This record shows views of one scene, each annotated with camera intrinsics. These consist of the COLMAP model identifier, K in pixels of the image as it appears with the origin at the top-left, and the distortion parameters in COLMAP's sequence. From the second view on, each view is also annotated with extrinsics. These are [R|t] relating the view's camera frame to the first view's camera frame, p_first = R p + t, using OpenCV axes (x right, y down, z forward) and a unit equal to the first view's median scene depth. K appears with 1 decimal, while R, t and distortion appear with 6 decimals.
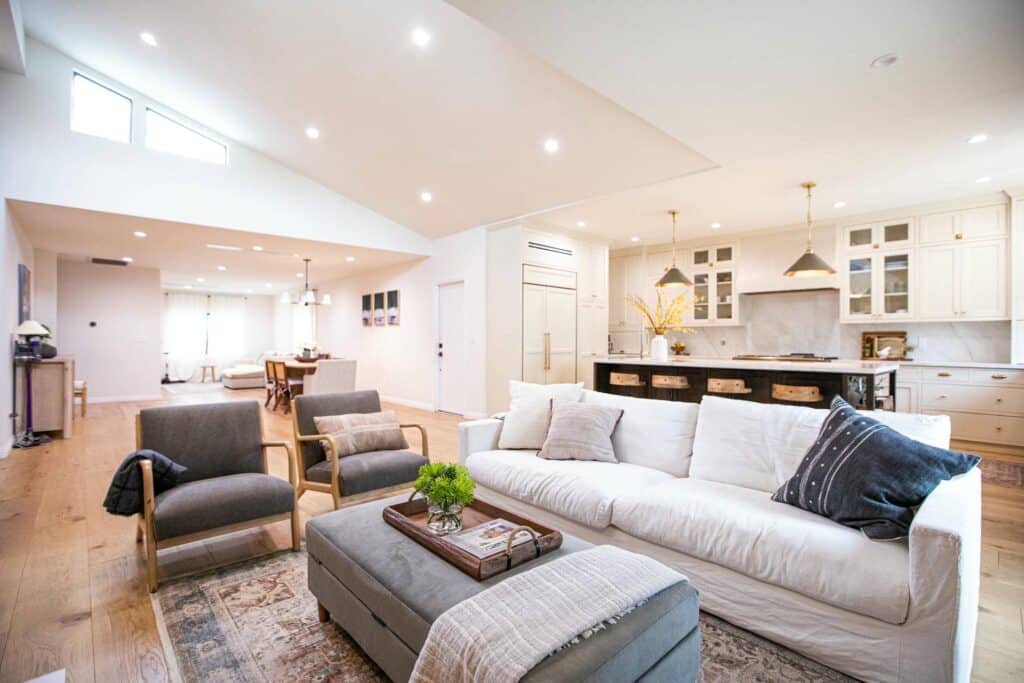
lens RADIAL K [[480.6, 0, 545.8], [0, 480.6, 340.7], [0, 0, 1]] dist [-0.002157, 0.000052]
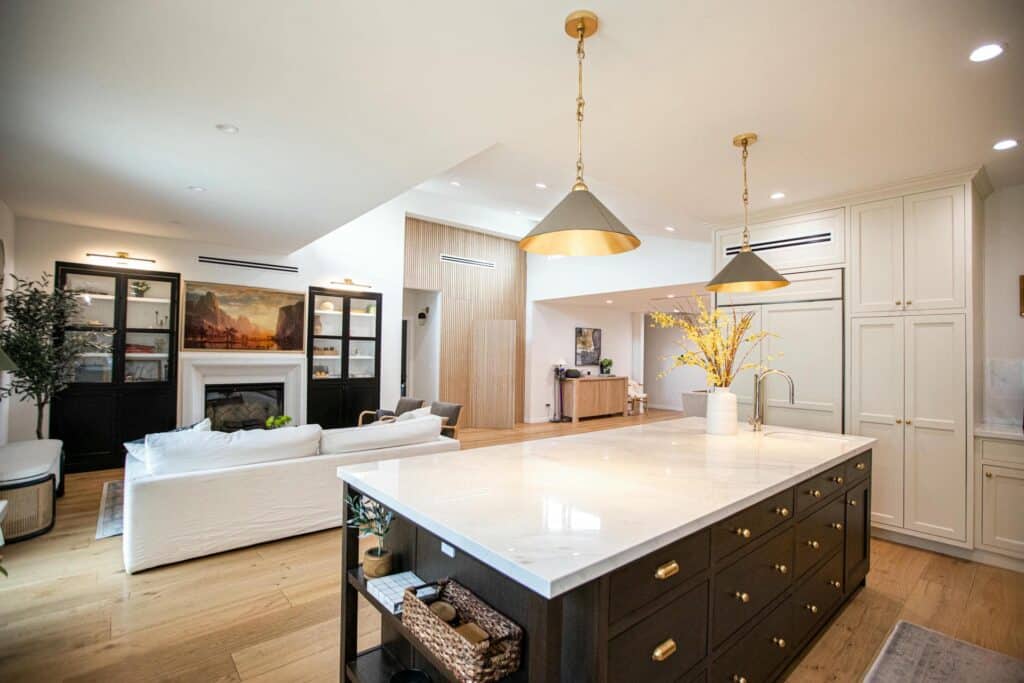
lens RADIAL K [[473.8, 0, 512.0], [0, 473.8, 341.5], [0, 0, 1]] dist [-0.048343, 0.020095]
pose [[-0.106698, -0.025885, -0.993954, 0.725892], [-0.015717, 0.999580, -0.024344, -0.042855], [0.994167, 0.013024, -0.107060, 0.776691]]
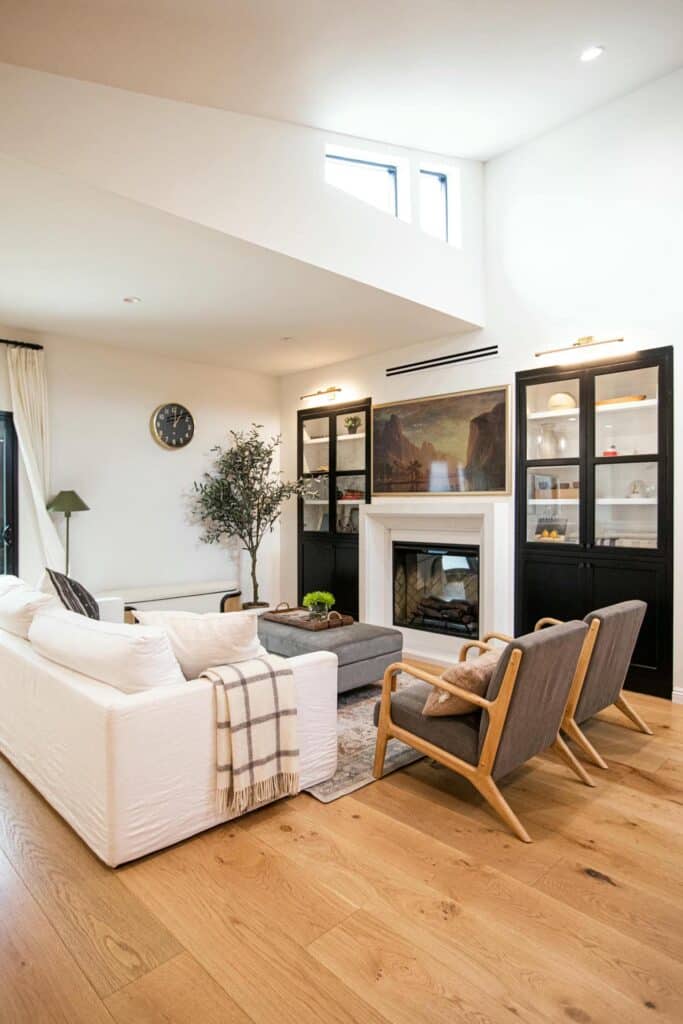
lens RADIAL K [[591.2, 0, 341.5], [0, 591.2, 512.0], [0, 0, 1]] dist [-0.023321, 0.000087]
pose [[-0.999114, 0.000891, 0.042082, -0.115884], [0.001452, 0.999910, 0.013311, -0.023610], [-0.042067, 0.013360, -0.999025, 0.947657]]
